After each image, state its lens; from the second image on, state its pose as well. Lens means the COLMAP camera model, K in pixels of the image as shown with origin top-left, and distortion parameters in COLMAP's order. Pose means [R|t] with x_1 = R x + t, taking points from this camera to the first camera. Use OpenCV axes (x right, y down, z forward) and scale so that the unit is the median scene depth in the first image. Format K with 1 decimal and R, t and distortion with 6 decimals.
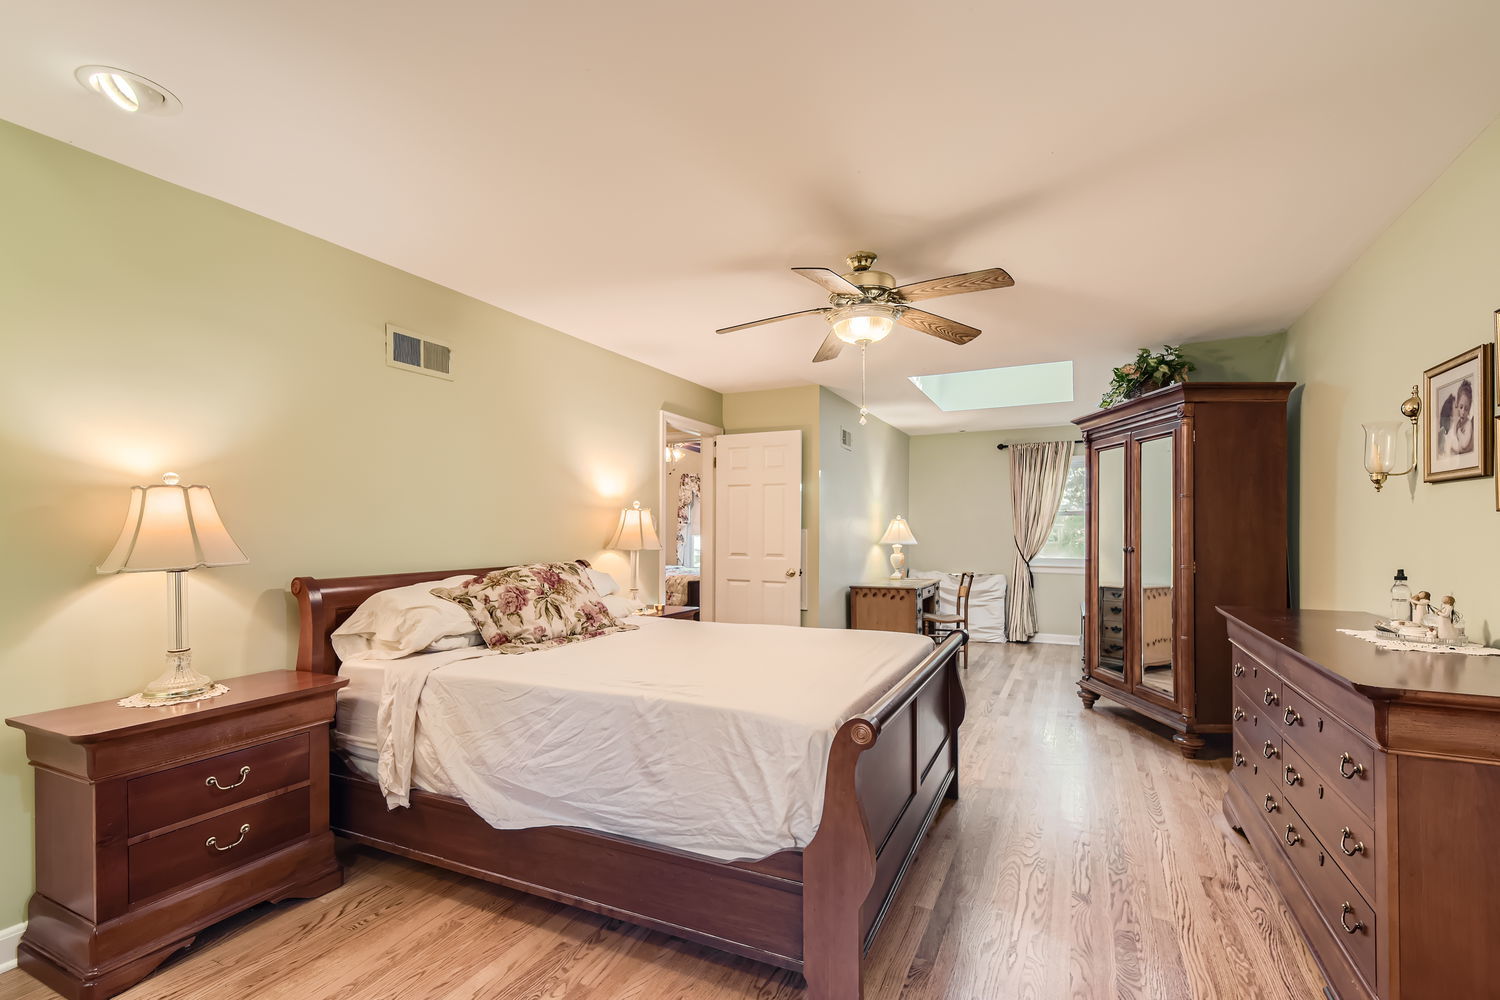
lens RADIAL K [[656.1, 0, 751.5], [0, 656.1, 506.1], [0, 0, 1]] dist [0.024137, -0.003877]
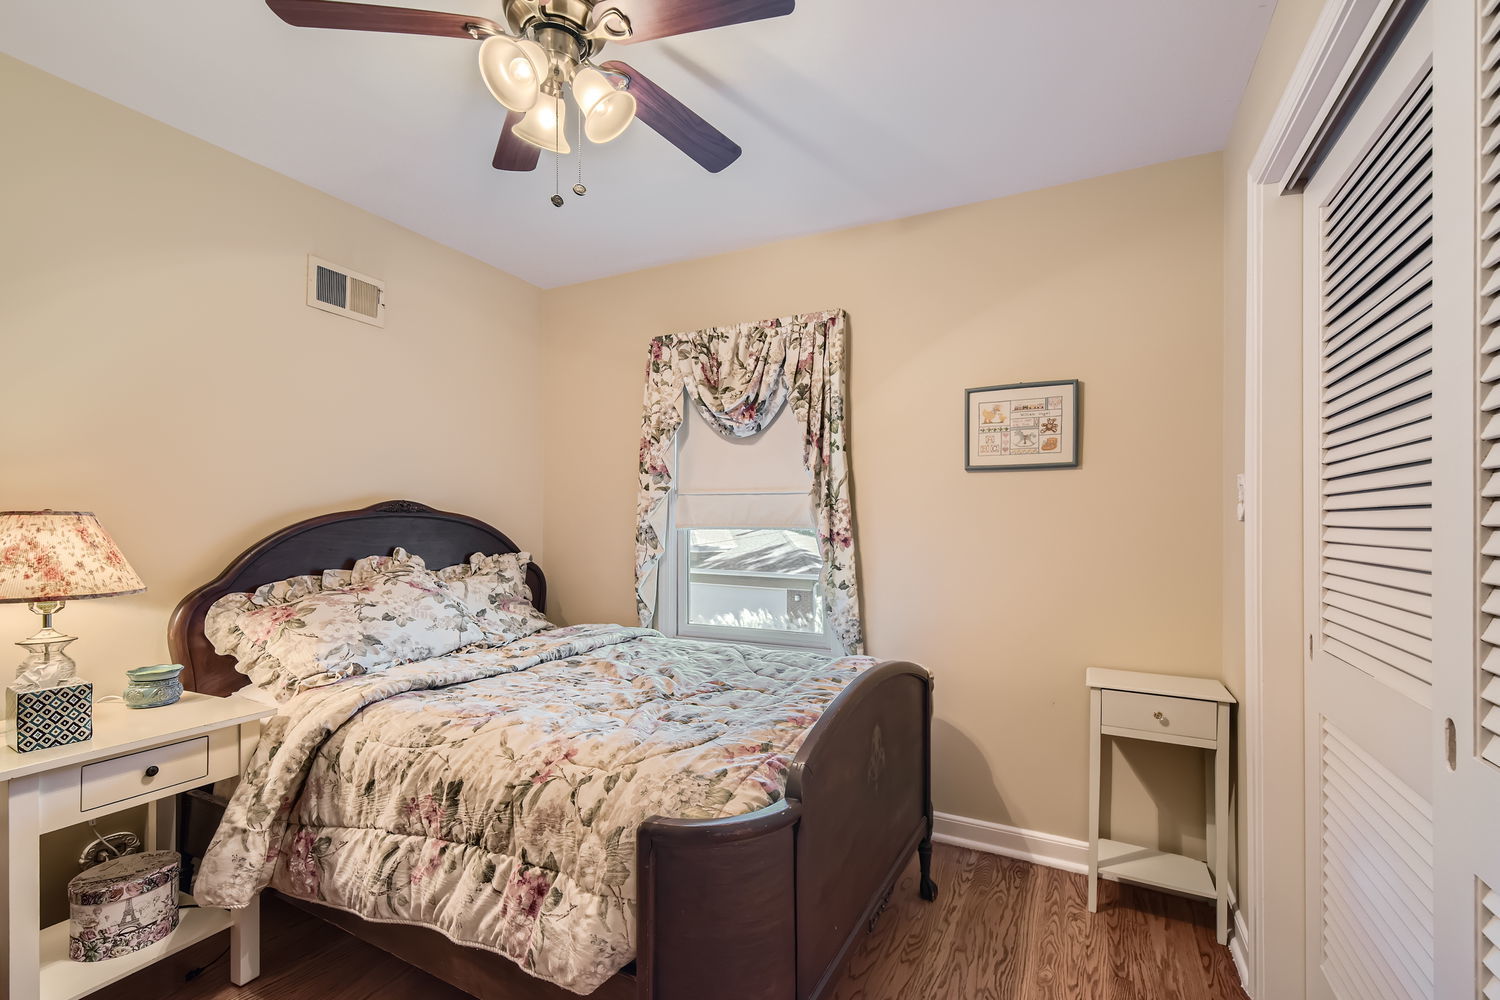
lens RADIAL K [[656.1, 0, 749.7], [0, 656.1, 500.0], [0, 0, 1]] dist [0.024137, -0.003877]
pose [[0.999985, 0.004053, -0.003797, -0.057065], [-0.004031, 0.999976, 0.005722, 0.028968], [0.003820, -0.005707, 0.999976, 0.680976]]
